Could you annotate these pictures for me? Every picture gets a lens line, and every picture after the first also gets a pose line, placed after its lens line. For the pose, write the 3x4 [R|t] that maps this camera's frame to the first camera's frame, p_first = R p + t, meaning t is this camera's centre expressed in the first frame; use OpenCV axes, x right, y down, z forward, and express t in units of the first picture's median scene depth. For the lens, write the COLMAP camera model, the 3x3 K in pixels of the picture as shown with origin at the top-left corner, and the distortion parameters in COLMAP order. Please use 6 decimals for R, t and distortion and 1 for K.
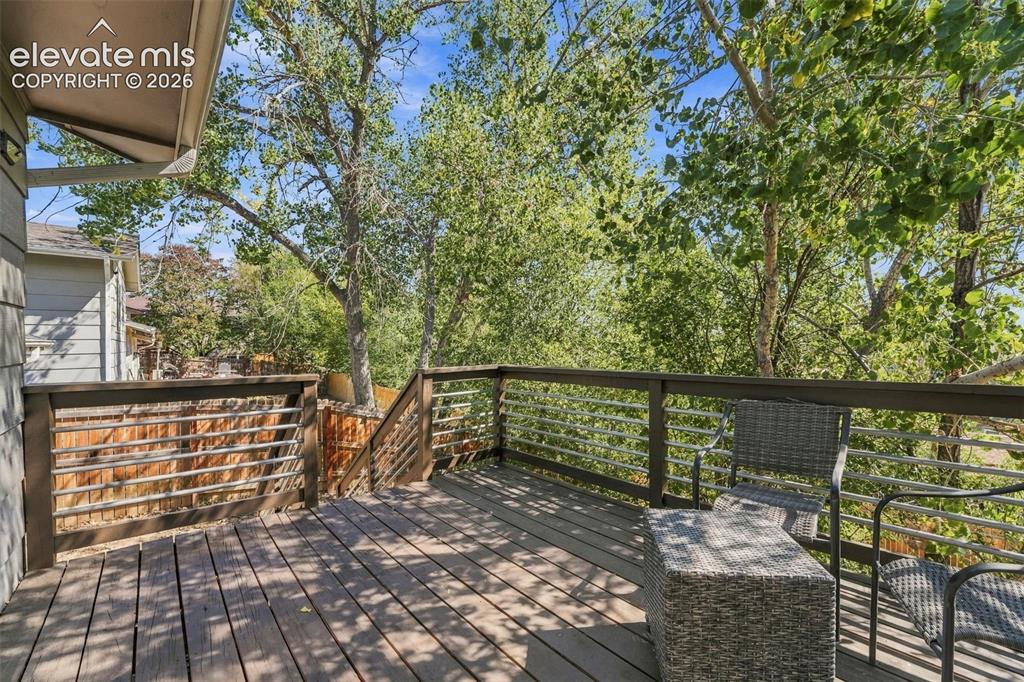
lens RADIAL K [[420.7, 0, 511.5], [0, 420.7, 346.7], [0, 0, 1]] dist [-0.006641, 0.003989]
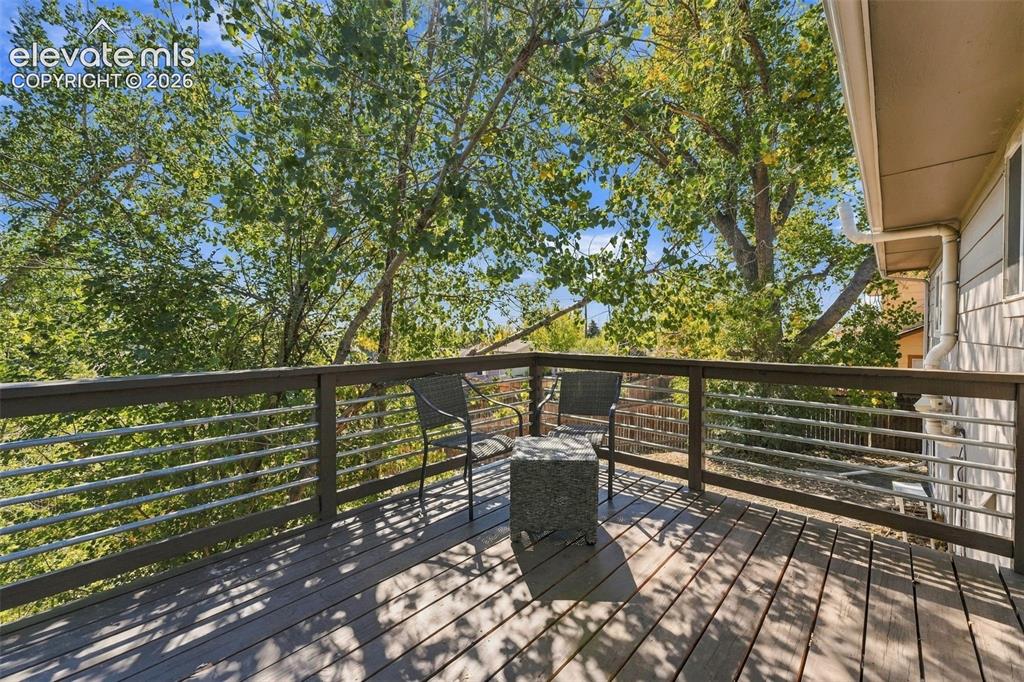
lens RADIAL K [[420.7, 0, 510.6], [0, 420.7, 338.2], [0, 0, 1]] dist [-0.006641, 0.003989]
pose [[-0.136178, 0.002450, 0.990681, -0.919806], [0.003220, 0.999993, -0.002030, 0.004529], [-0.990679, 0.002914, -0.136185, 1.079087]]
